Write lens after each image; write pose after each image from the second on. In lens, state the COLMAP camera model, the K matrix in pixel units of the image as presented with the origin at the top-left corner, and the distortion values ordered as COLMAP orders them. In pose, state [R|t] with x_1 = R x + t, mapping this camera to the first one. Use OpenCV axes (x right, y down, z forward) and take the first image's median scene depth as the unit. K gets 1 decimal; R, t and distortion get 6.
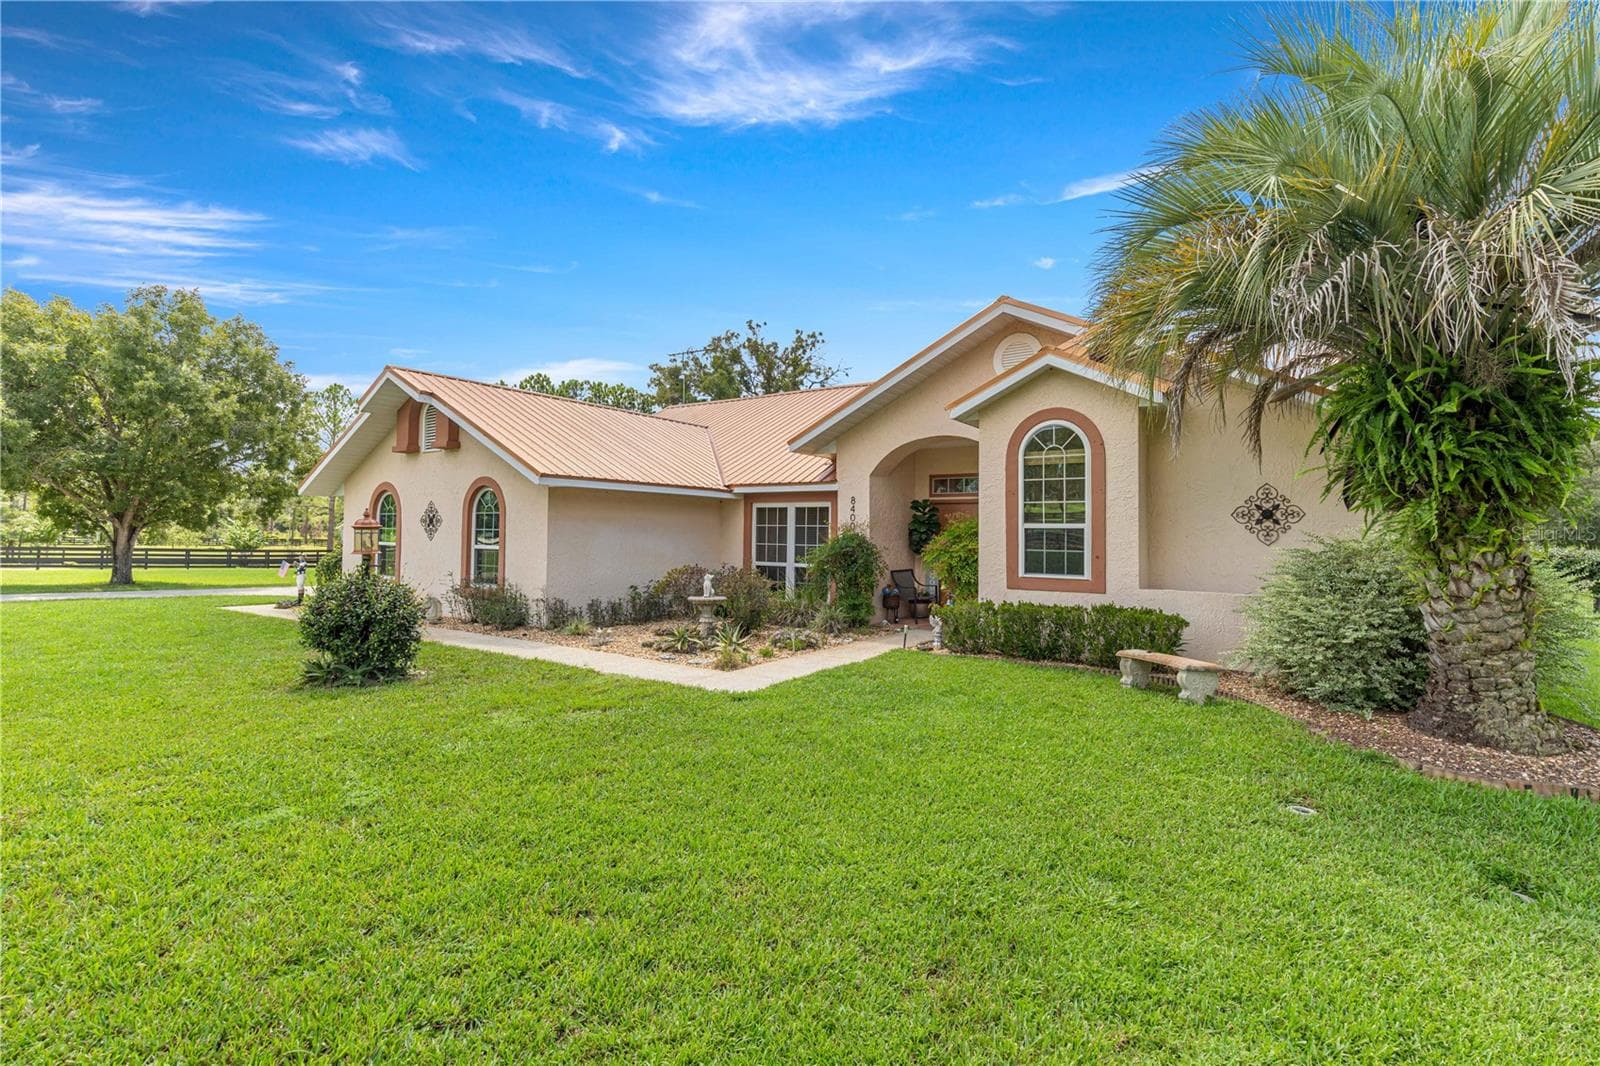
lens RADIAL K [[722.7, 0, 820.5], [0, 722.7, 499.3], [0, 0, 1]] dist [-0.000371, -0.000126]
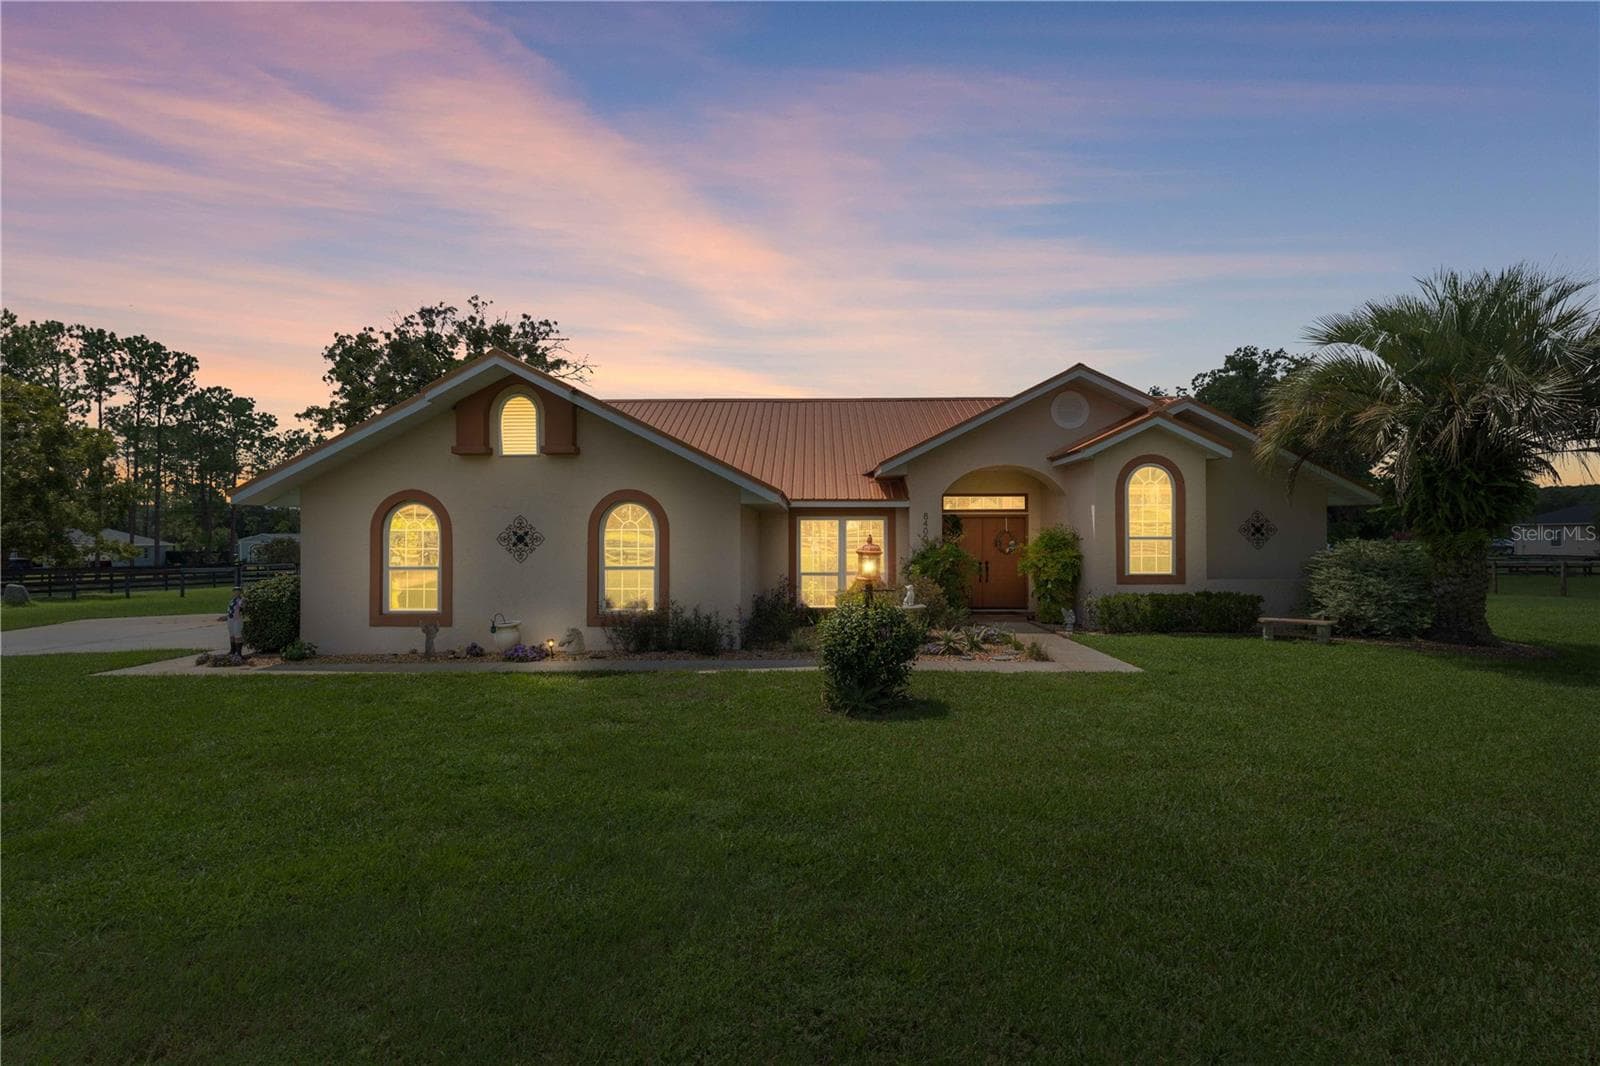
lens RADIAL K [[730.7, 0, 810.0], [0, 730.7, 520.3], [0, 0, 1]] dist [-0.000478, 0.000053]
pose [[0.841432, -0.001826, 0.540361, -0.741033], [-0.013911, 0.999590, 0.025038, -0.018289], [-0.540185, -0.028585, 0.841061, 0.115917]]
